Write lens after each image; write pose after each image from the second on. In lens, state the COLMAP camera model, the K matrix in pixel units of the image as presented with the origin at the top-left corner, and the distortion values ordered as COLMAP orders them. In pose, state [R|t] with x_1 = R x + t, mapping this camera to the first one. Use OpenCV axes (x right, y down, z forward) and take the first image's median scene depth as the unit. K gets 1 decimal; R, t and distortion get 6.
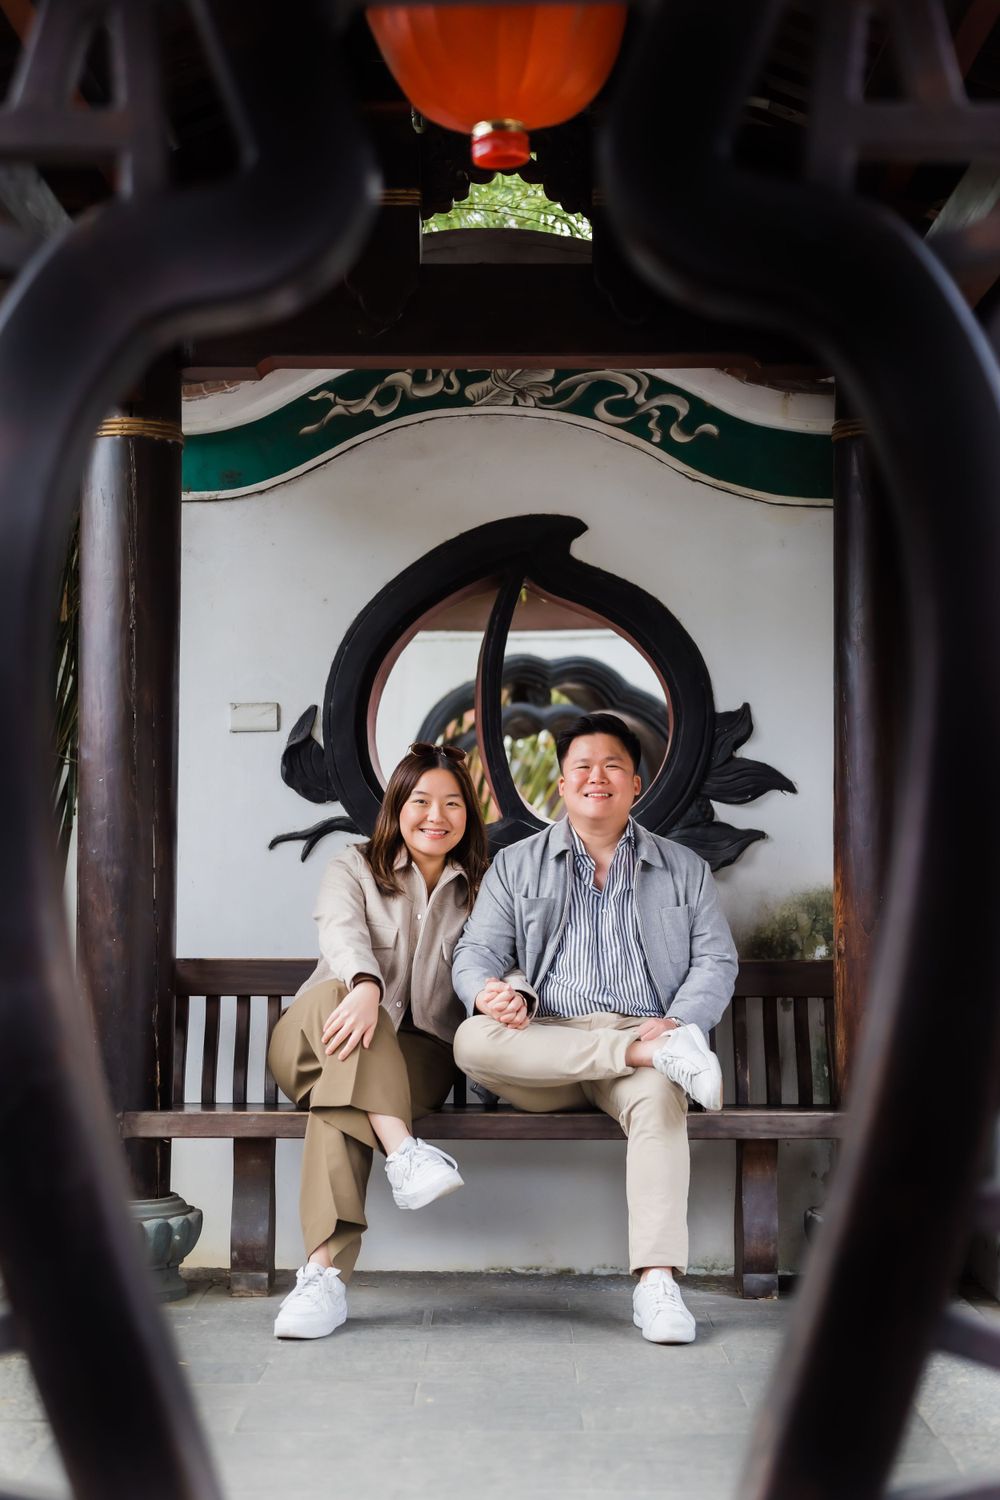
lens RADIAL K [[2146.4, 0, 517.3], [0, 2146.4, 825.6], [0, 0, 1]] dist [0.189433, 0.008773]
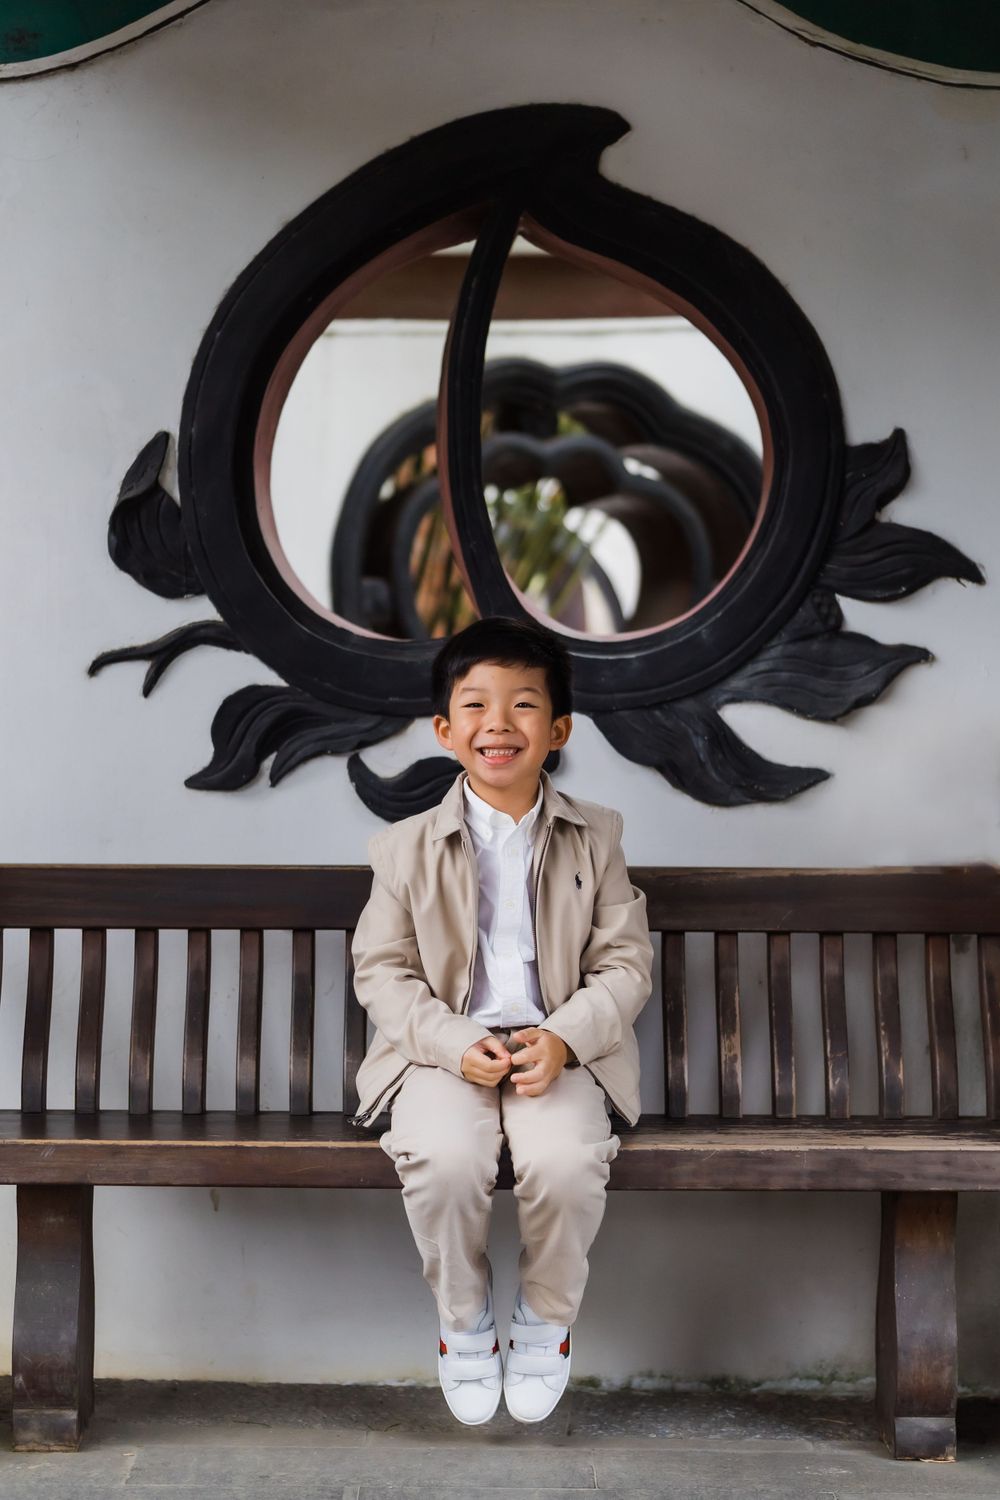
lens RADIAL K [[2801.7, 0, 452.0], [0, 2801.7, 751.2], [0, 0, 1]] dist [0.075010, -0.069714]
pose [[0.999844, 0.003633, -0.017305, -0.001759], [-0.002717, 0.998607, 0.052695, -0.009260], [0.017472, -0.052639, 0.998461, 0.229126]]
